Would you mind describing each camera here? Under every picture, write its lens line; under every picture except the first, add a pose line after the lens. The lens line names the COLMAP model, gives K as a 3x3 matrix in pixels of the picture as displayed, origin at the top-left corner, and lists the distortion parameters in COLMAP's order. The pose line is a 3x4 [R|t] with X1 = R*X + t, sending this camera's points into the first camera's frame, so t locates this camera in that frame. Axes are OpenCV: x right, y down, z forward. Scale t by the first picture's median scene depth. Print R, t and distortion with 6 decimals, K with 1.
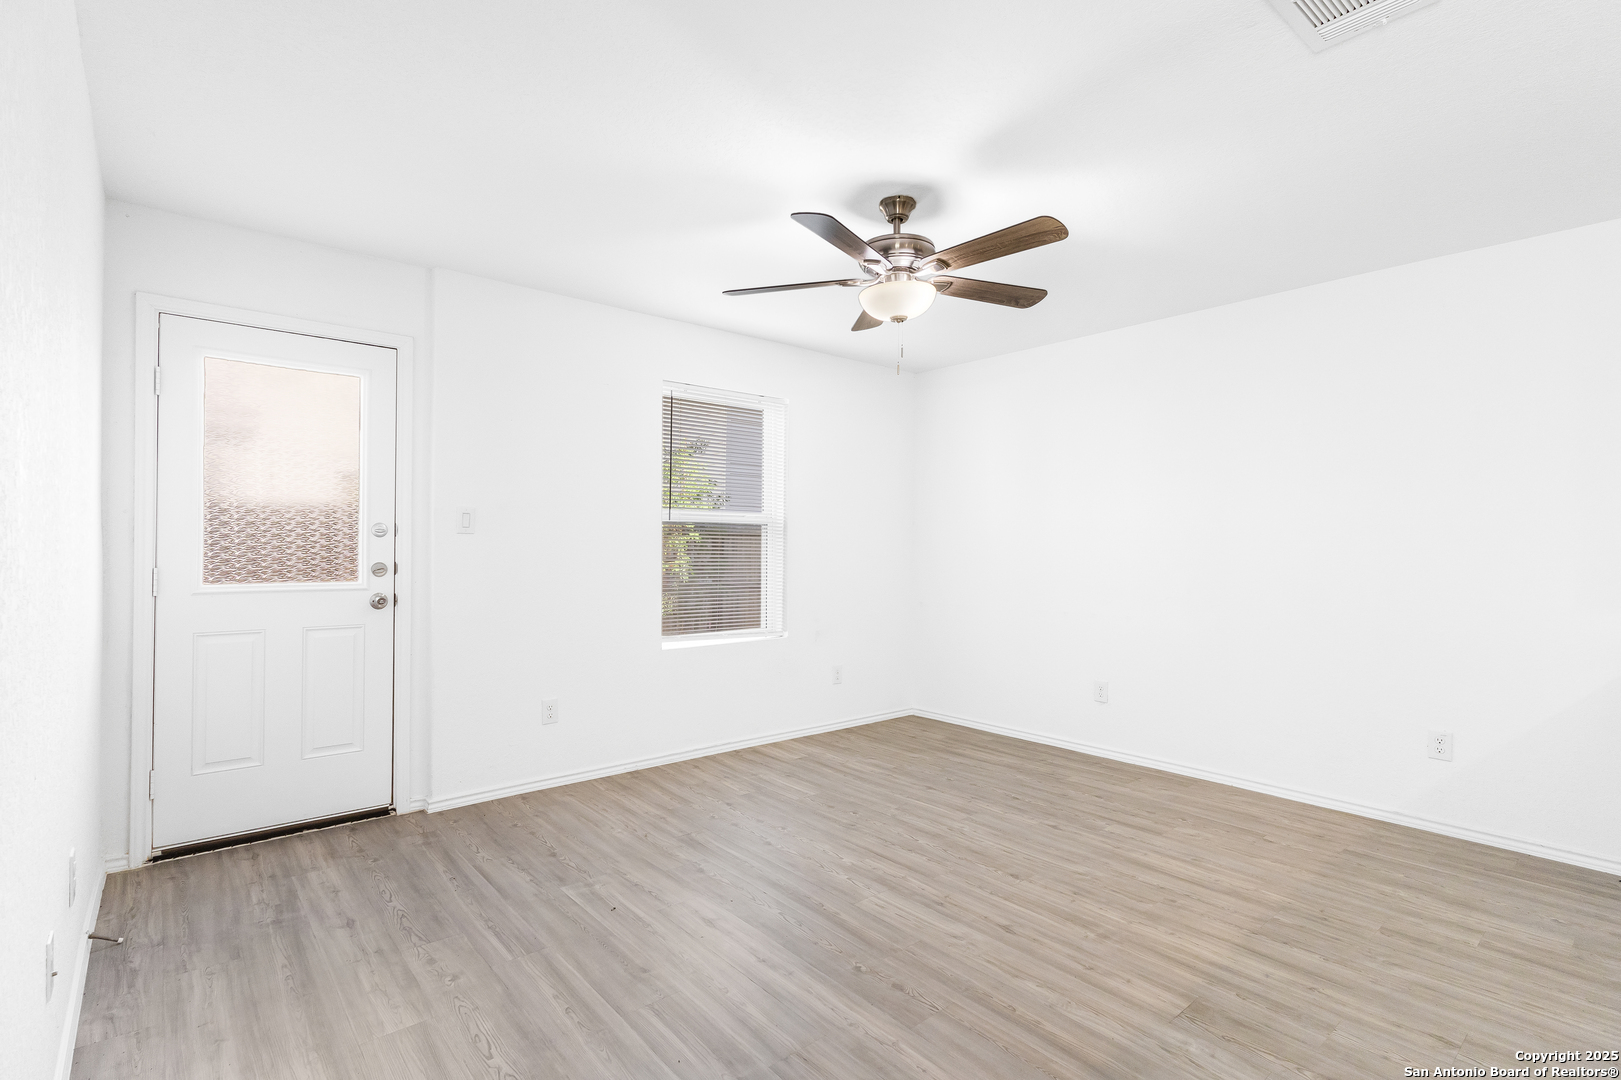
lens RADIAL K [[756.3, 0, 808.2], [0, 756.3, 533.8], [0, 0, 1]] dist [0.001846, 0.000808]
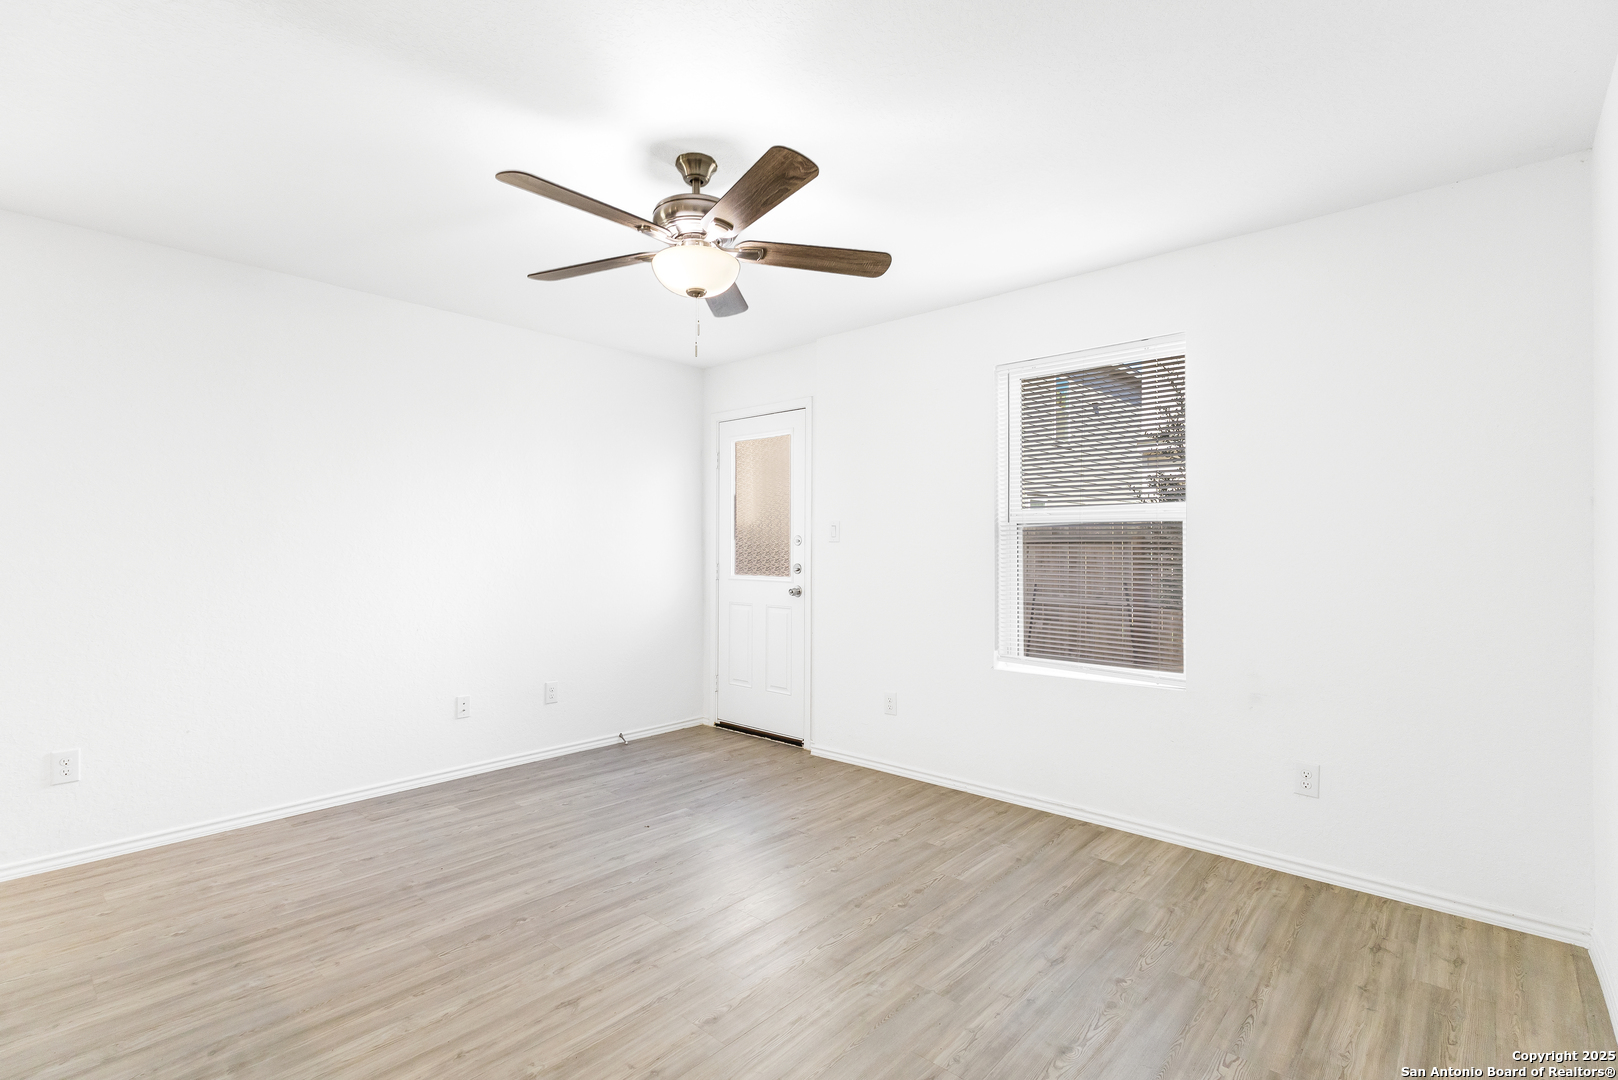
lens RADIAL K [[754.9, 0, 806.7], [0, 754.9, 533.8], [0, 0, 1]] dist [0.001846, 0.000808]
pose [[0.132731, -0.025576, -0.990822, 0.796745], [0.015083, 0.999603, -0.023782, 0.015042], [0.991037, -0.011788, 0.133064, 0.802872]]
